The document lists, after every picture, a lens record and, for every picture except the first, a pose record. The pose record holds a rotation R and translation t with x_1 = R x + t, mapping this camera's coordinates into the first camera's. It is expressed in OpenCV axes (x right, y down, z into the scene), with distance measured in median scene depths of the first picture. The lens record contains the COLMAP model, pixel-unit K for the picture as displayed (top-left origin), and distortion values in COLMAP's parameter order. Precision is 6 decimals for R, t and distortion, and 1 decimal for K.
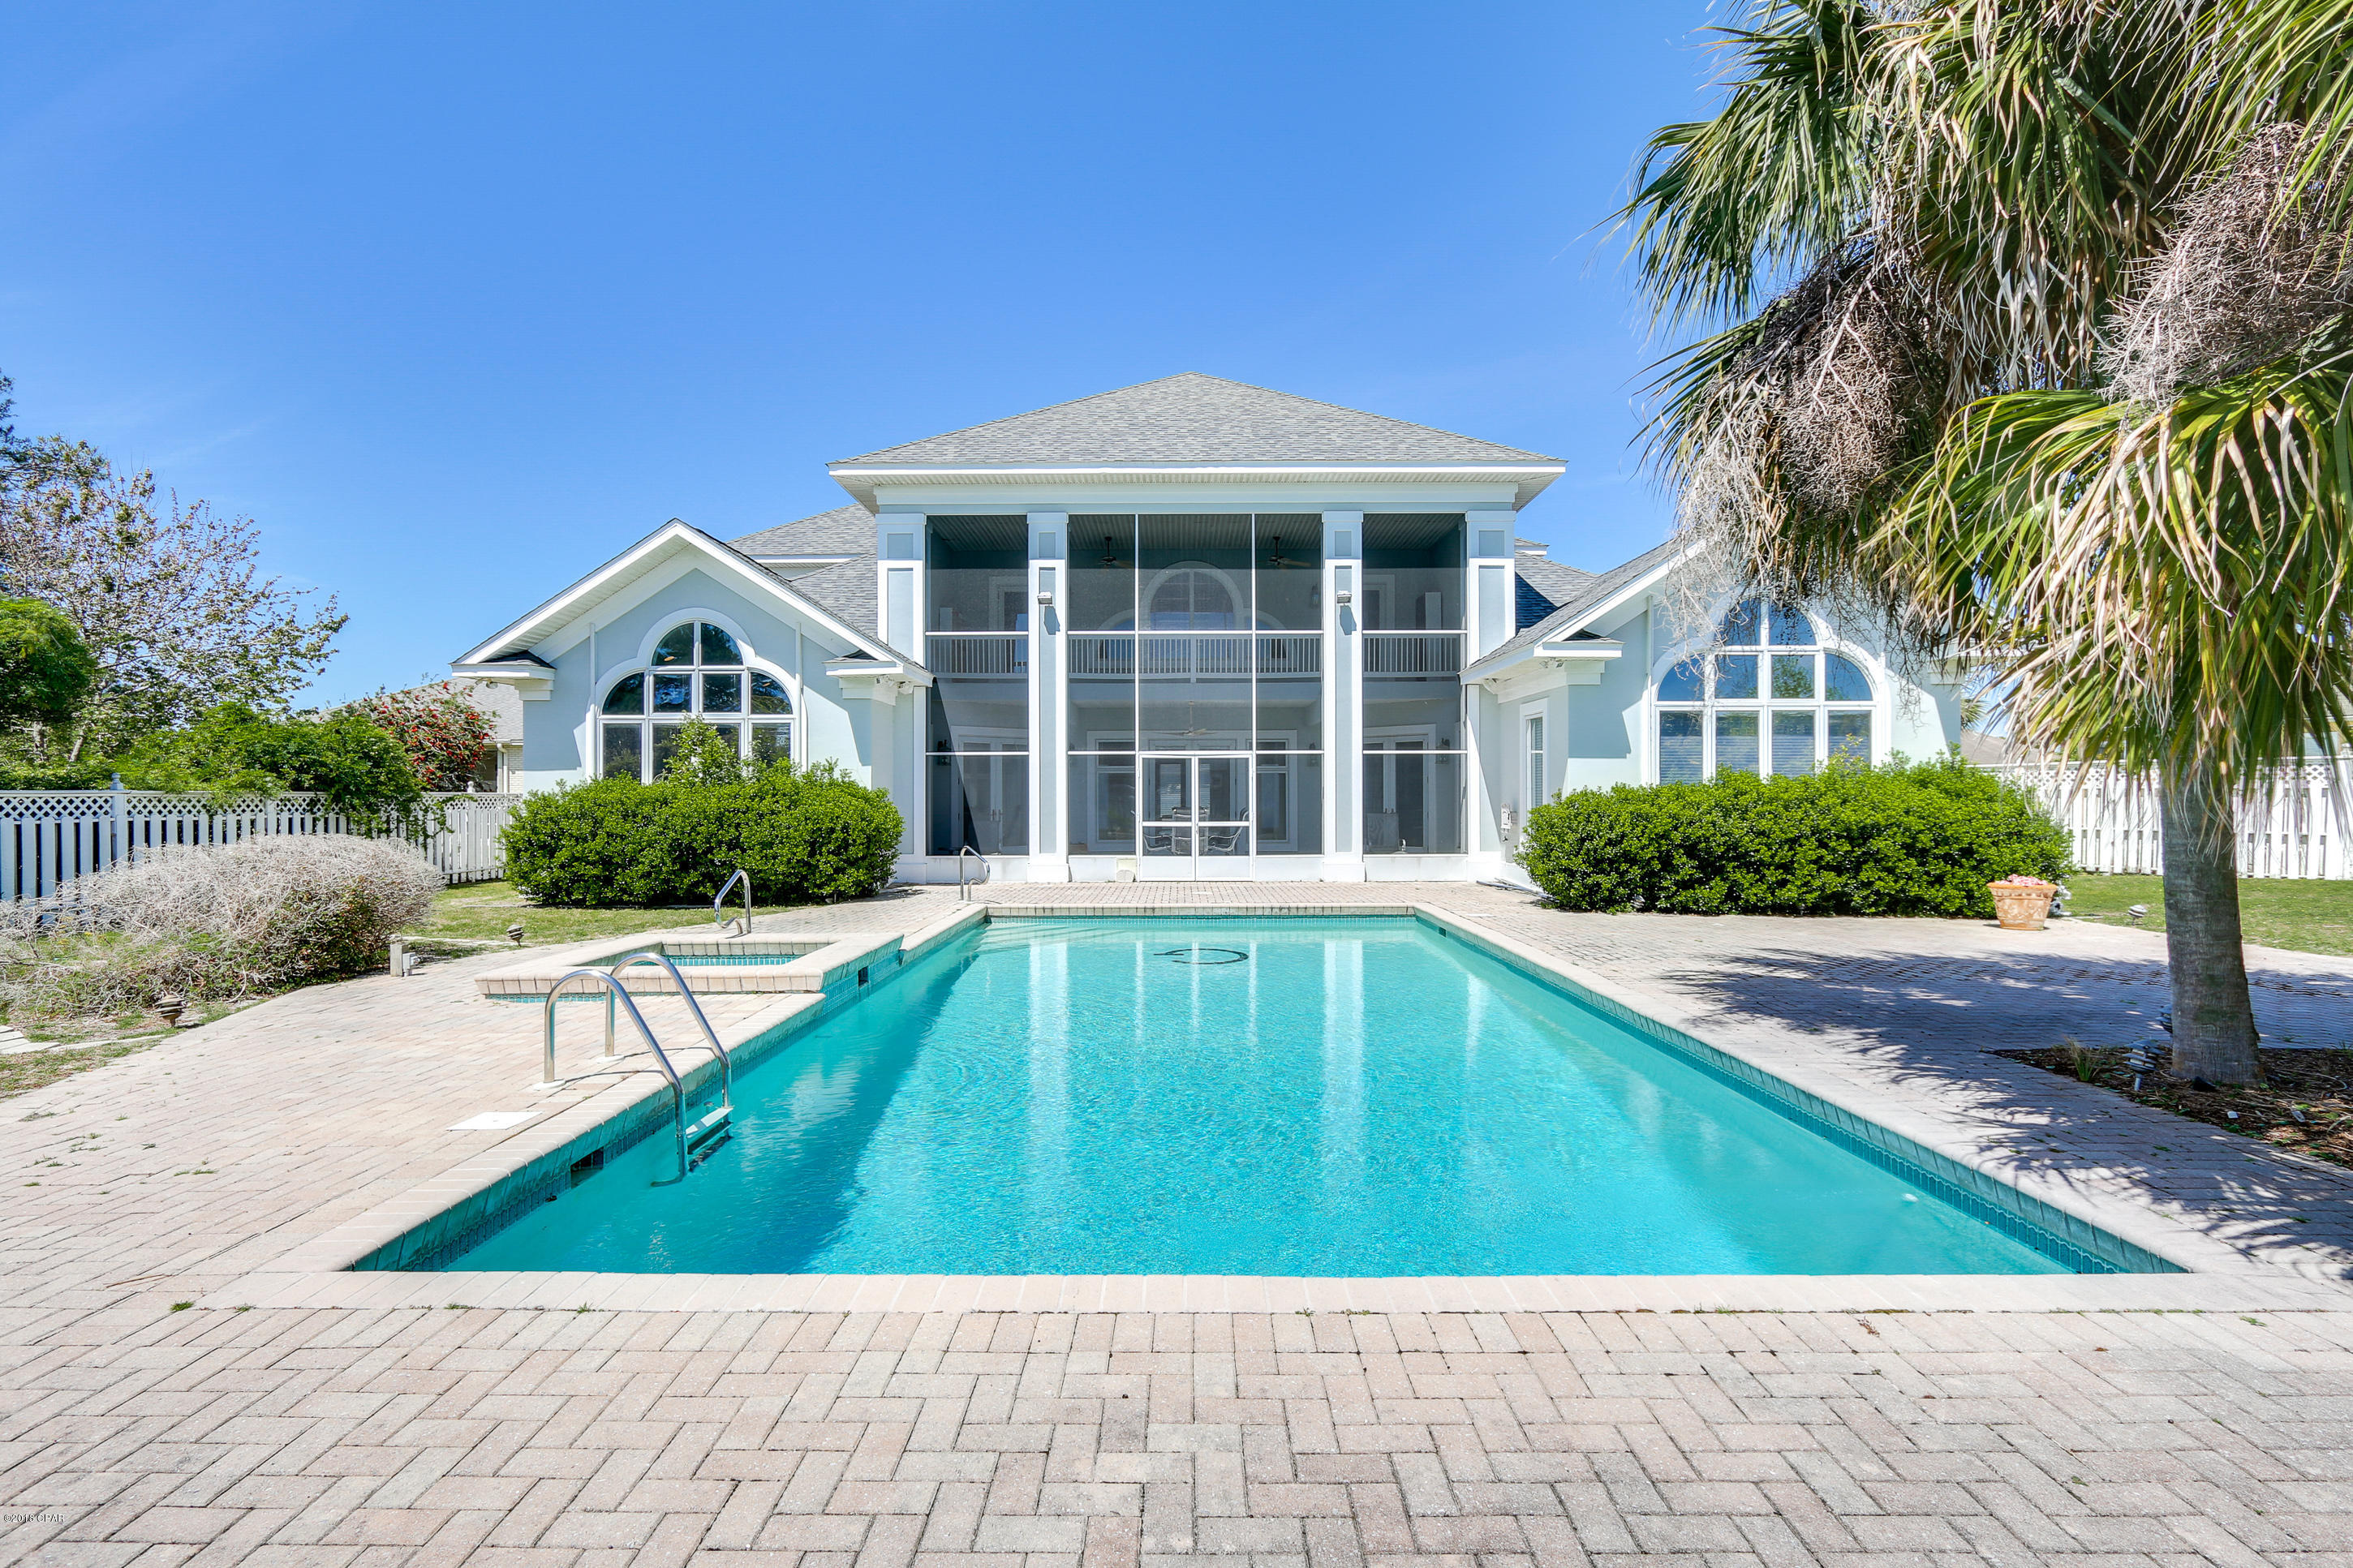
lens RADIAL K [[1088.1, 0, 1181.5], [0, 1088.1, 785.9], [0, 0, 1]] dist [-0.017734, 0.003202]
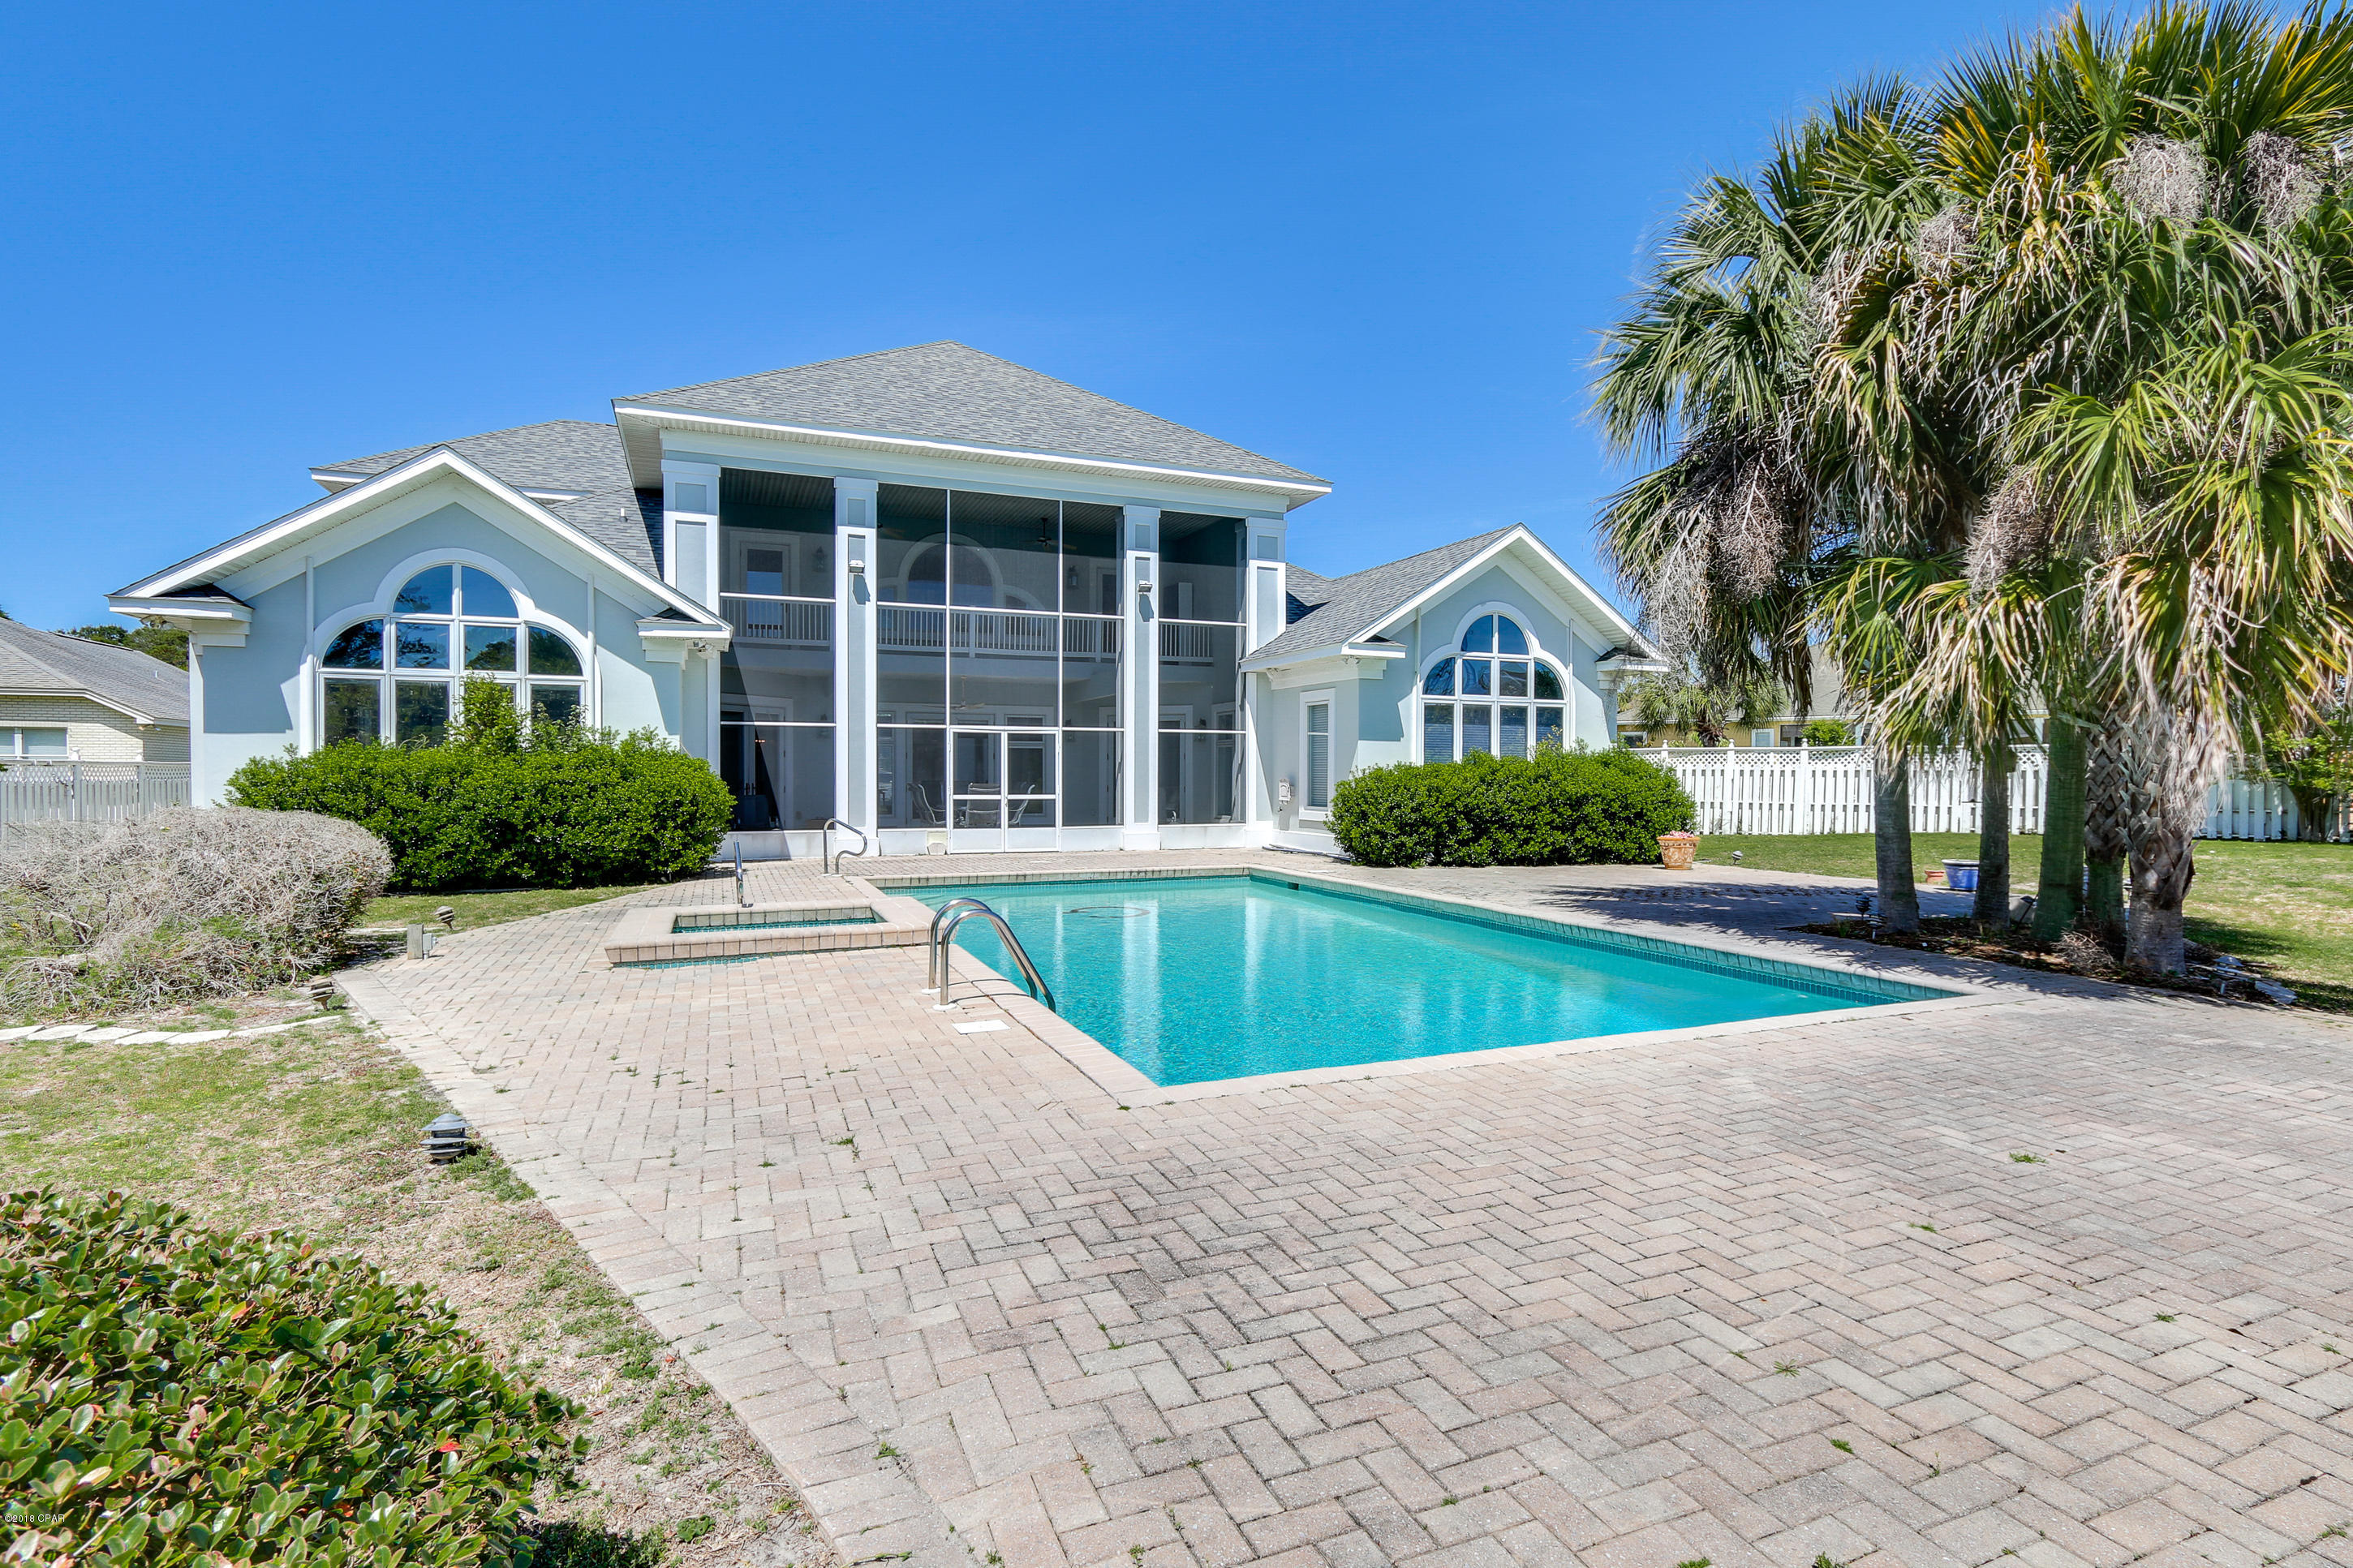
lens RADIAL K [[1156.7, 0, 1225.1], [0, 1156.7, 776.5], [0, 0, 1]] dist [-0.014721, 0.002258]
pose [[0.914805, 0.004574, 0.403869, -0.244926], [-0.009852, 0.999891, 0.010992, 0.001438], [-0.403775, -0.014035, 0.914751, -0.086301]]
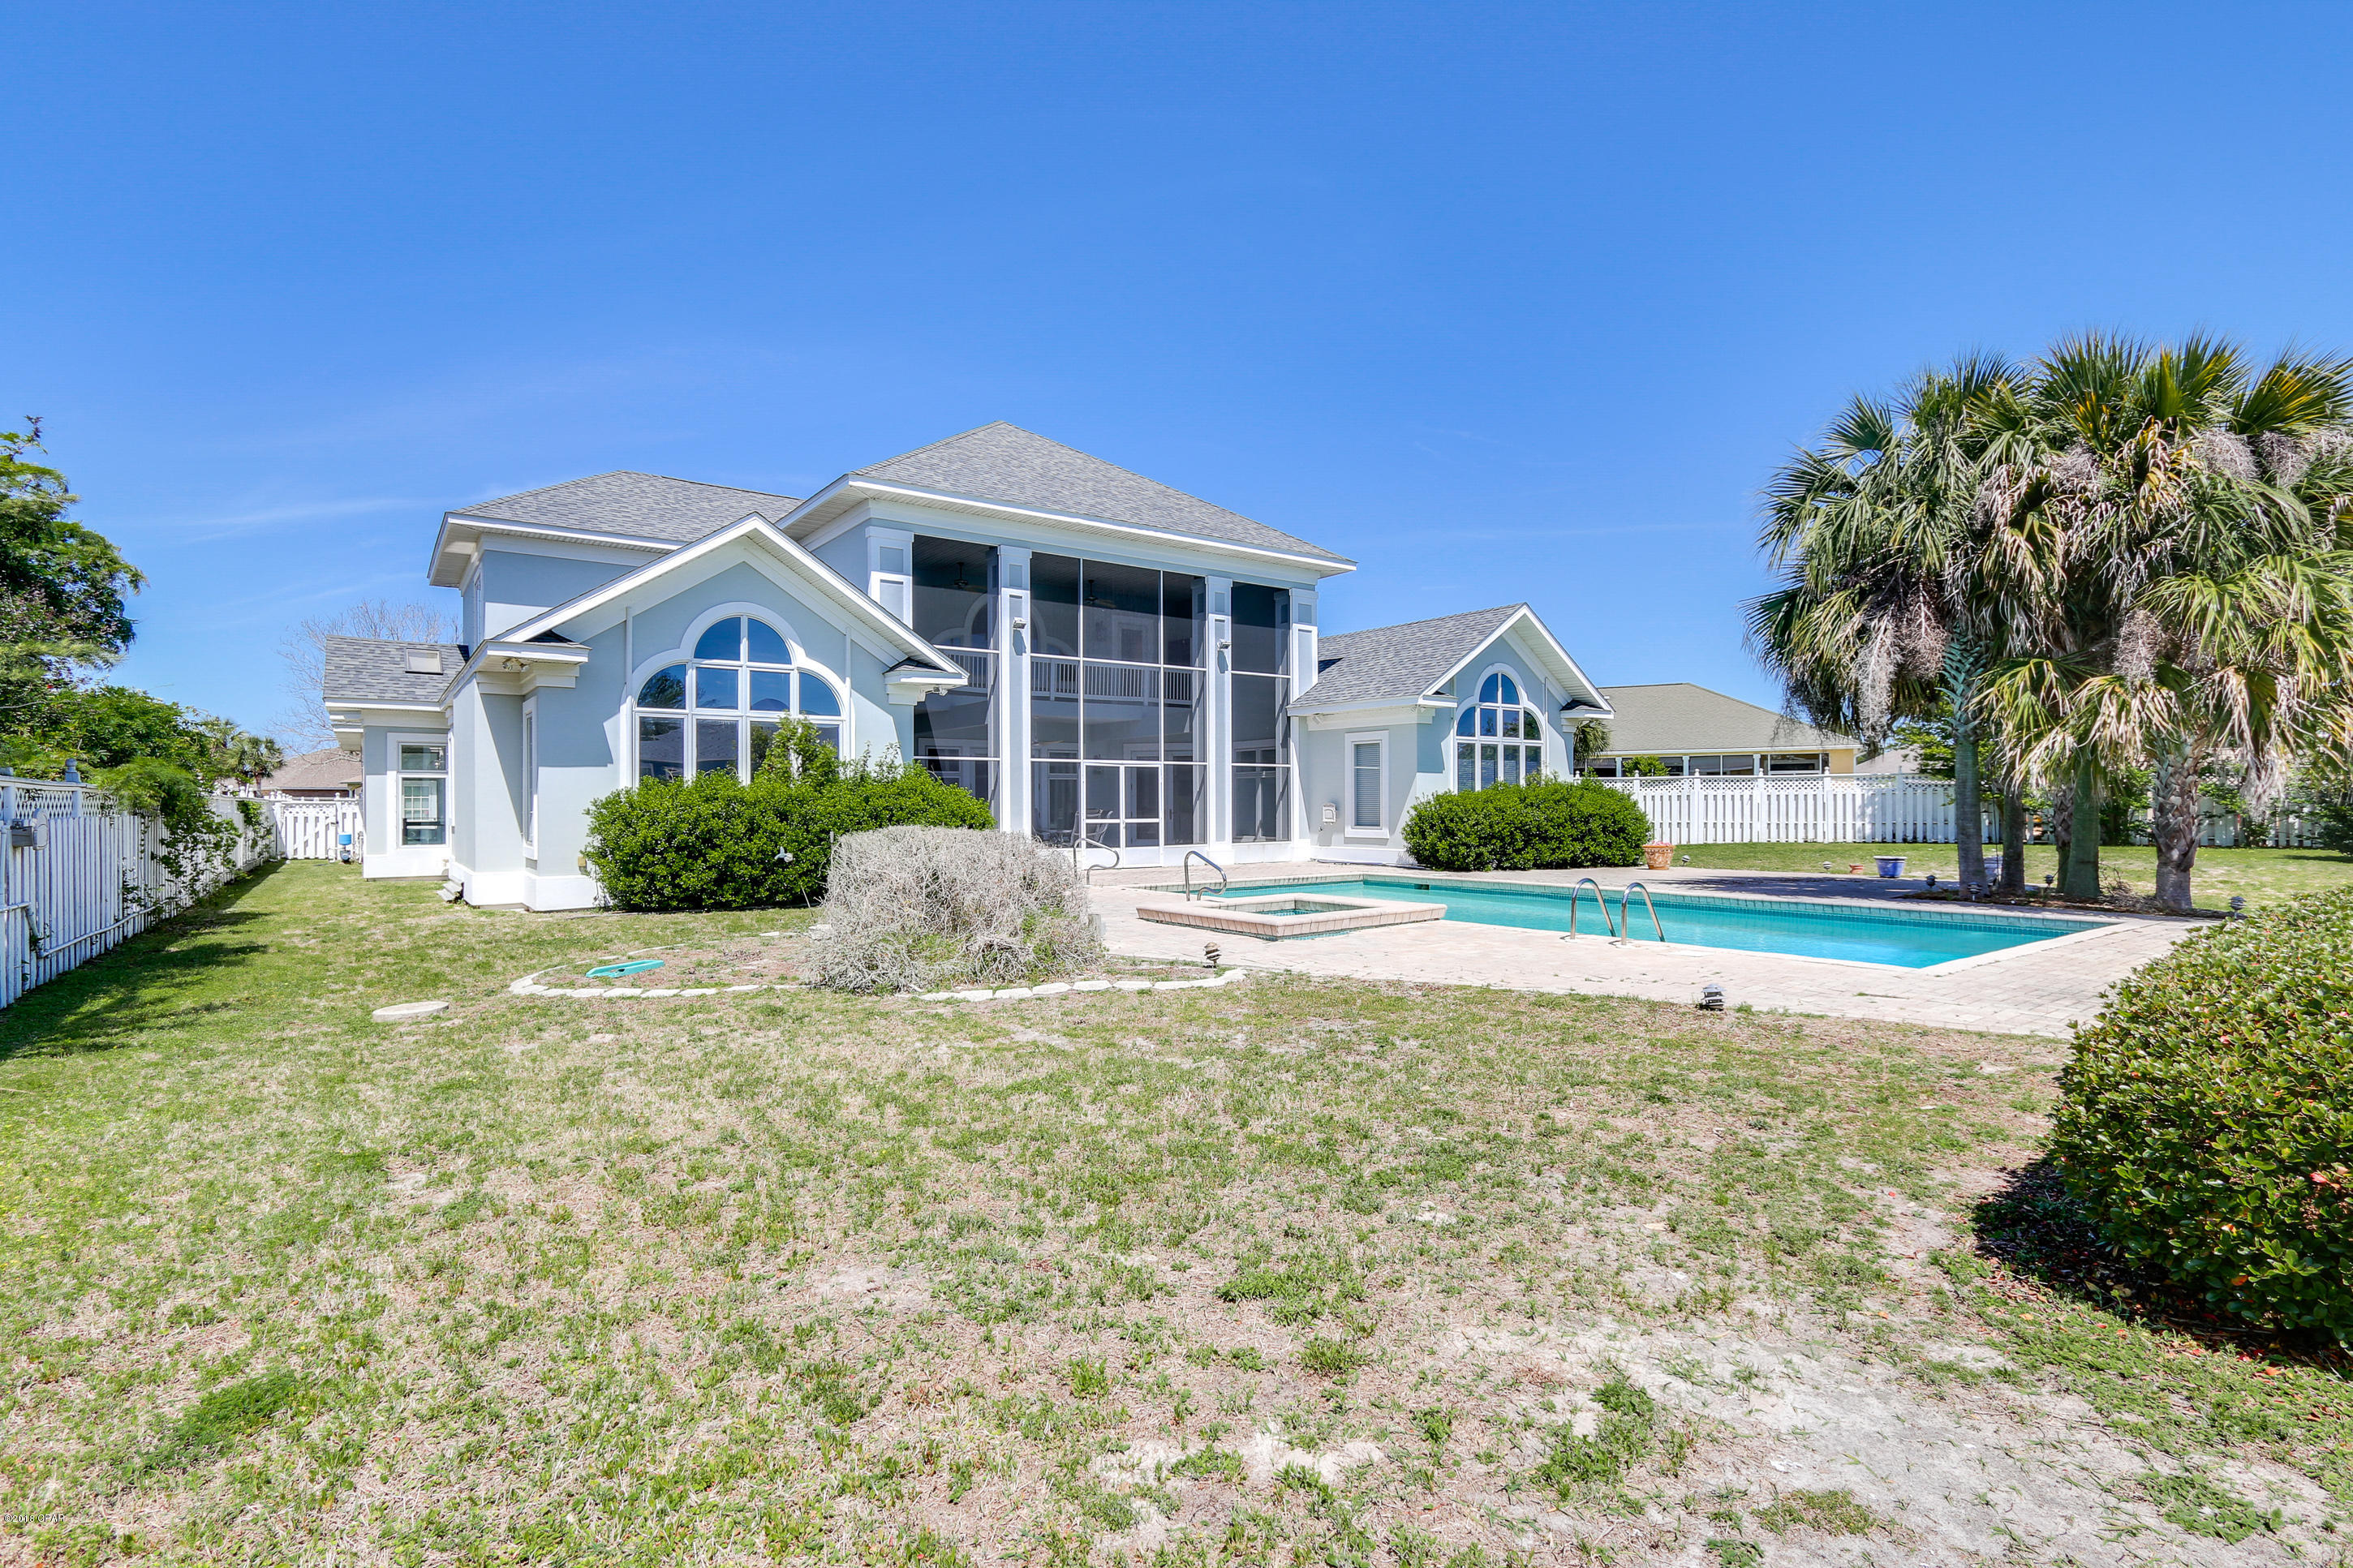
lens RADIAL K [[1088.1, 0, 1159.5], [0, 1088.1, 793.9], [0, 0, 1]] dist [-0.017734, 0.003202]
pose [[0.813161, 0.004832, 0.582019, -0.678363], [-0.004594, 0.999988, -0.001883, 0.007301], [-0.582021, -0.001143, 0.813173, -0.008839]]
